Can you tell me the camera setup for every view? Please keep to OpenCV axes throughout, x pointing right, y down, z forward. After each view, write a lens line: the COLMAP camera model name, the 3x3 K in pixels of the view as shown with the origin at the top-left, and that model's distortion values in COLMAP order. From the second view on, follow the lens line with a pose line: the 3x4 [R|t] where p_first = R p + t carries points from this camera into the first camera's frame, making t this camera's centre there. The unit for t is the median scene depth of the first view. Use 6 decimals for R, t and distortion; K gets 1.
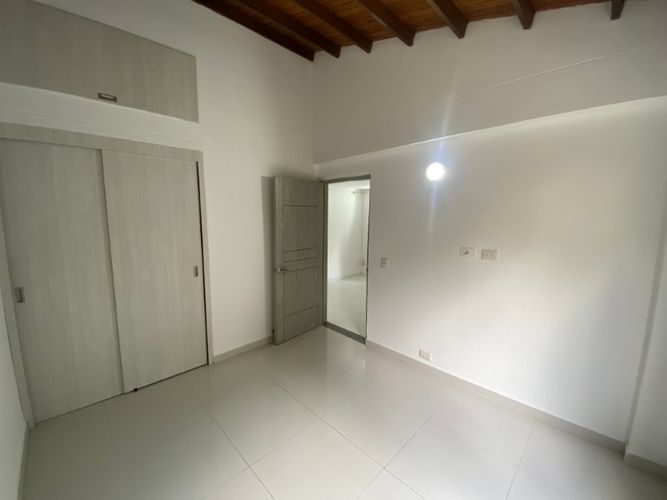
lens RADIAL K [[272.4, 0, 333.5], [0, 272.4, 250.0], [0, 0, 1]] dist [0.018789, -0.020172]
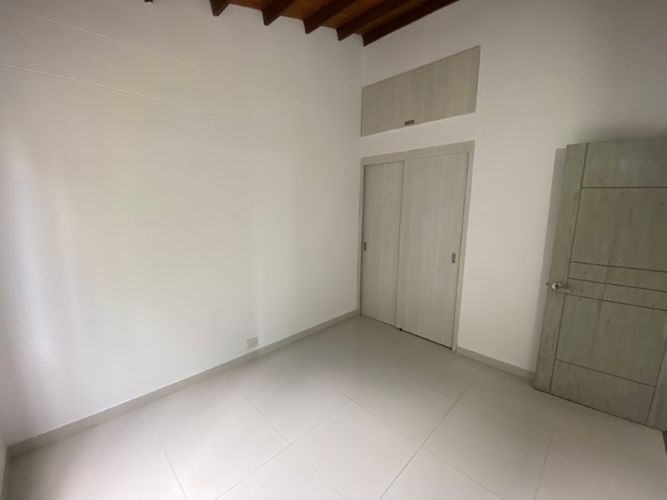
lens RADIAL K [[272.4, 0, 333.5], [0, 272.4, 250.0], [0, 0, 1]] dist [0.018789, -0.020172]
pose [[-0.003842, 0.149591, -0.988741, 0.567417], [-0.140926, 0.978799, 0.148634, -0.046914], [0.990013, 0.139910, 0.017320, 0.535634]]
